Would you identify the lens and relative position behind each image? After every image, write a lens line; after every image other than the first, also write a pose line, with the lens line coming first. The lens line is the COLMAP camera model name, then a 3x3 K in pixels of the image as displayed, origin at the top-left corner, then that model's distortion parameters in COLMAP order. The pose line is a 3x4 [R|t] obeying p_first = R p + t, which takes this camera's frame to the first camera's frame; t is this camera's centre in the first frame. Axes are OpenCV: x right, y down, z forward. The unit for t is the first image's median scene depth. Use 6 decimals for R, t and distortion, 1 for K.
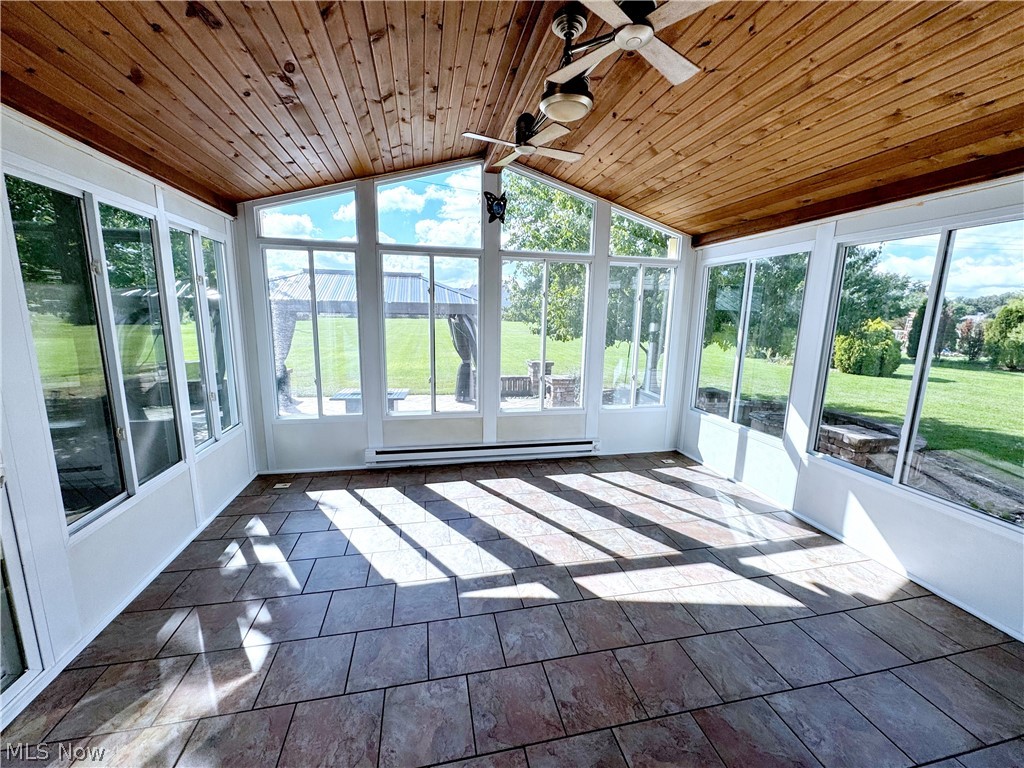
lens RADIAL K [[409.4, 0, 515.1], [0, 409.4, 385.6], [0, 0, 1]] dist [-0.001410, -0.000131]
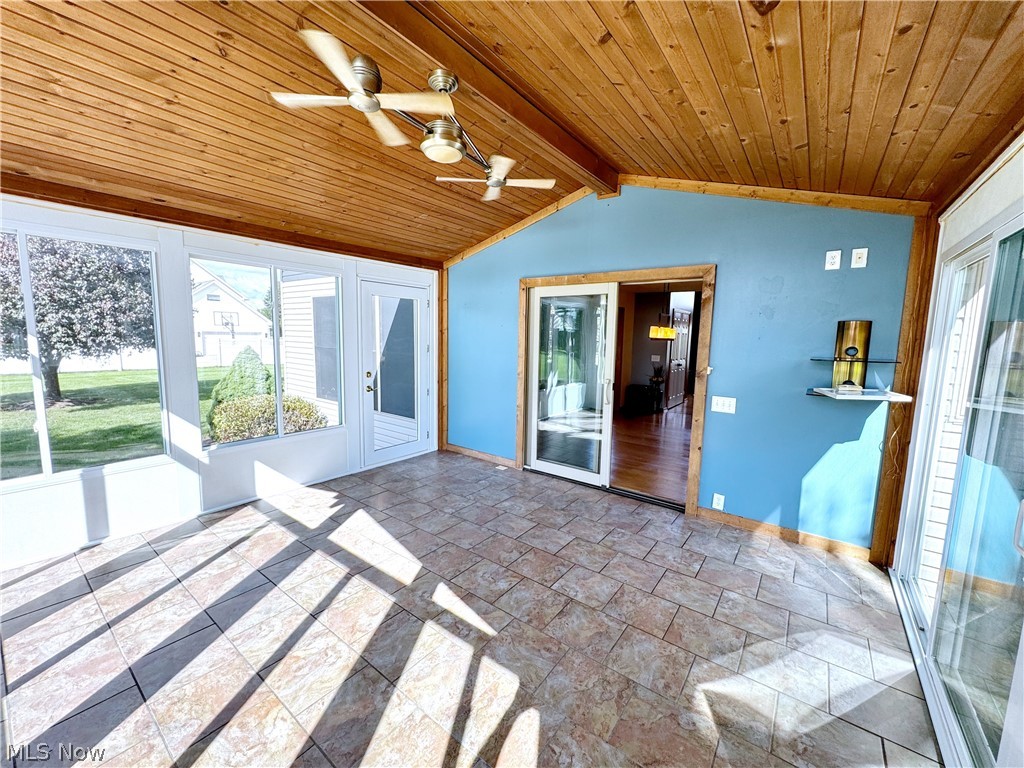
lens RADIAL K [[409.4, 0, 513.4], [0, 409.4, 383.2], [0, 0, 1]] dist [-0.001410, -0.000131]
pose [[-0.655108, -0.125565, 0.745028, -0.653867], [0.093795, 0.964949, 0.245104, -0.214365], [-0.749690, 0.230450, -0.620369, 1.184160]]
